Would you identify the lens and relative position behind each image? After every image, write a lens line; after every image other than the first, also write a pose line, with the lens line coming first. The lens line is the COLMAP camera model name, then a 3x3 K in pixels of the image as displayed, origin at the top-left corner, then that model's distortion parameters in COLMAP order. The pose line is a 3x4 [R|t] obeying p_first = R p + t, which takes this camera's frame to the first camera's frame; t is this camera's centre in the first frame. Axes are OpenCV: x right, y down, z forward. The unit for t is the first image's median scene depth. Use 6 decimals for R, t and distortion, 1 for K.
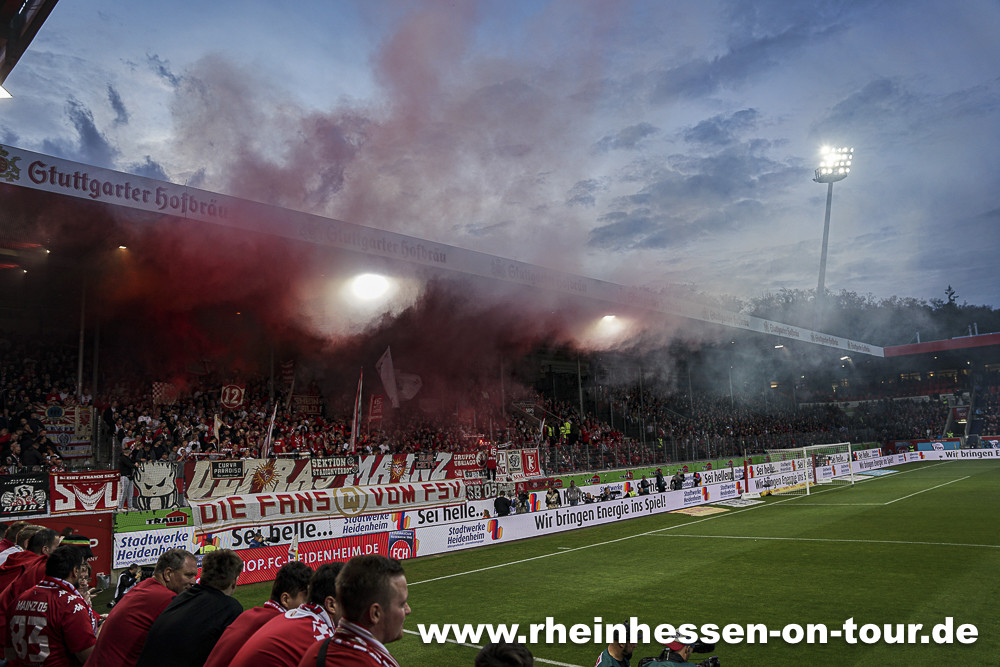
lens RADIAL K [[758.7, 0, 508.0], [0, 758.7, 332.1], [0, 0, 1]] dist [-0.149346, 0.124265]
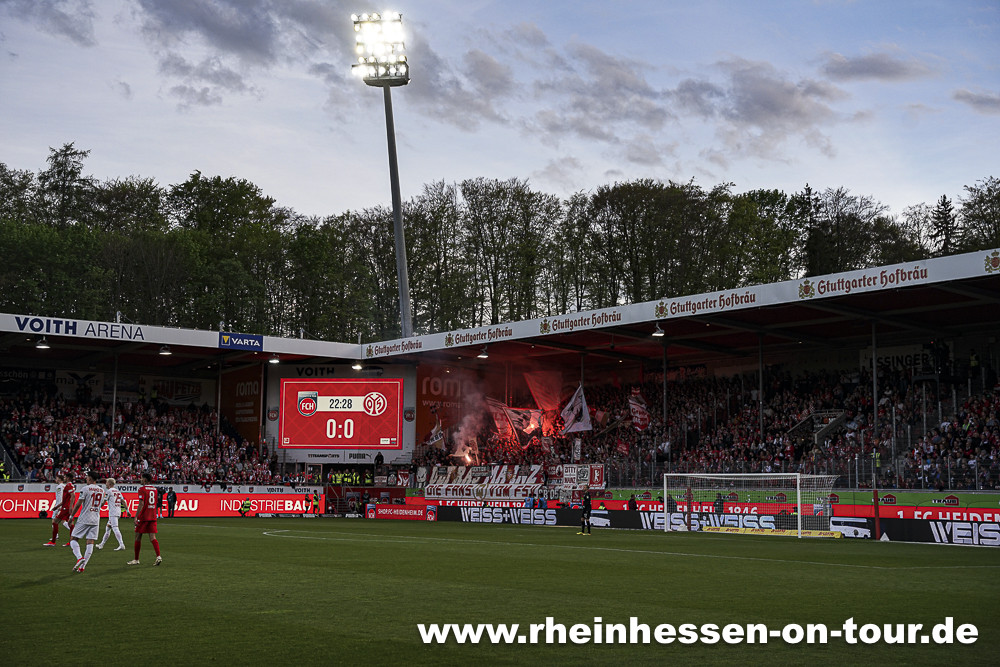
lens RADIAL K [[1261.8, 0, 480.3], [0, 1261.8, 331.5], [0, 0, 1]] dist [0.077093, 0.000000]
pose [[-0.173906, -0.075369, -0.981874, 2.678165], [0.154387, 0.982651, -0.102773, 0.164005], [0.972585, -0.169461, -0.159253, 1.539697]]
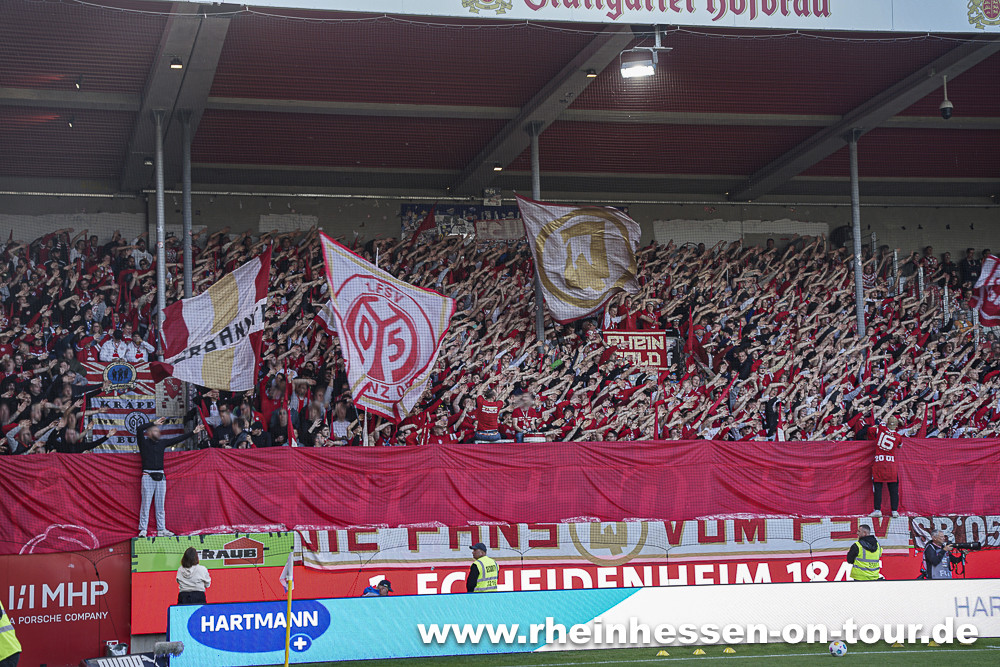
lens RADIAL K [[1967.4, 0, 510.5], [0, 1967.4, 341.1], [0, 0, 1]] dist [0.275254, 0.000000]
pose [[0.847685, -0.037700, -0.529159, 0.433935], [0.076107, 0.995796, 0.050973, 0.028625], [0.525013, -0.083482, 0.846990, -0.126871]]
